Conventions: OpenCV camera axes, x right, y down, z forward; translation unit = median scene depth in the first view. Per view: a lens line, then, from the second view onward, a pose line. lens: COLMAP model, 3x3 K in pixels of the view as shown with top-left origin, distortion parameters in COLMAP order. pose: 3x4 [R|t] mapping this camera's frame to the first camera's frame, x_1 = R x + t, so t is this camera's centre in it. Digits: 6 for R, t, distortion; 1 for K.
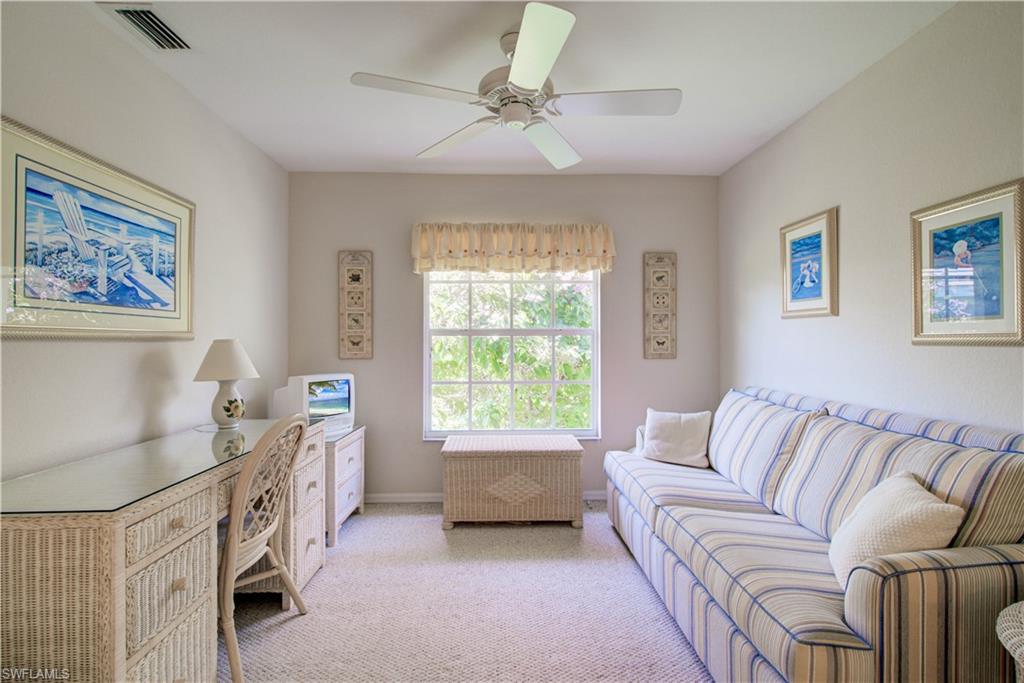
lens RADIAL K [[478.5, 0, 511.1], [0, 478.5, 344.5], [0, 0, 1]] dist [0.007718, -0.005033]
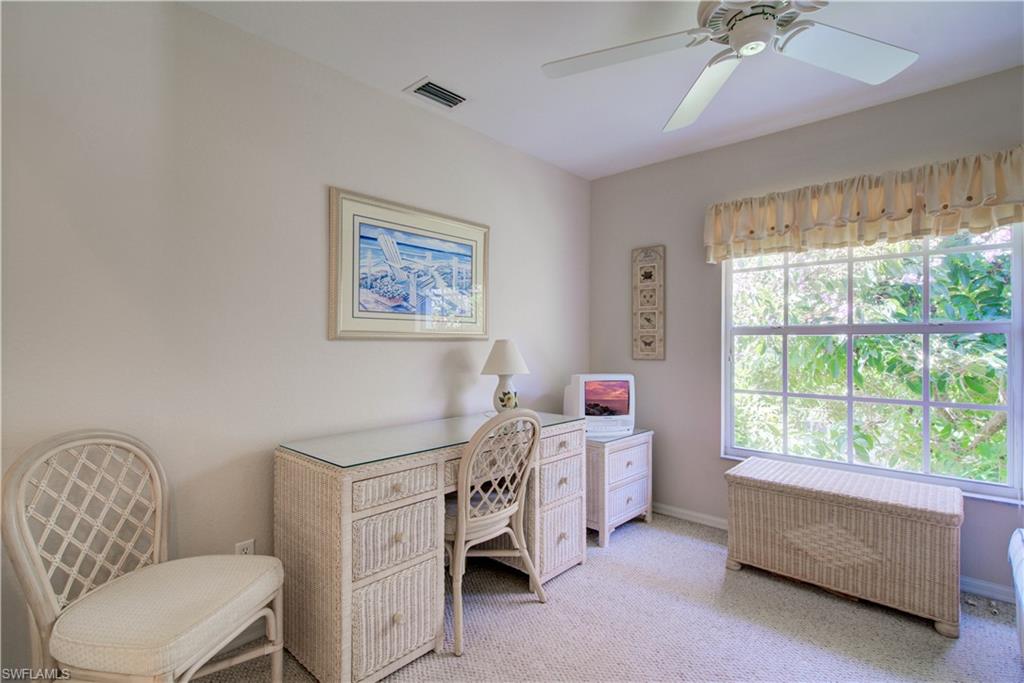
lens RADIAL K [[478.5, 0, 514.8], [0, 478.5, 343.5], [0, 0, 1]] dist [0.007718, -0.005033]
pose [[0.715938, 0.005093, -0.698145, 0.204800], [-0.006347, 0.999980, 0.000786, -0.002191], [0.698135, 0.003868, 0.715956, 0.169382]]
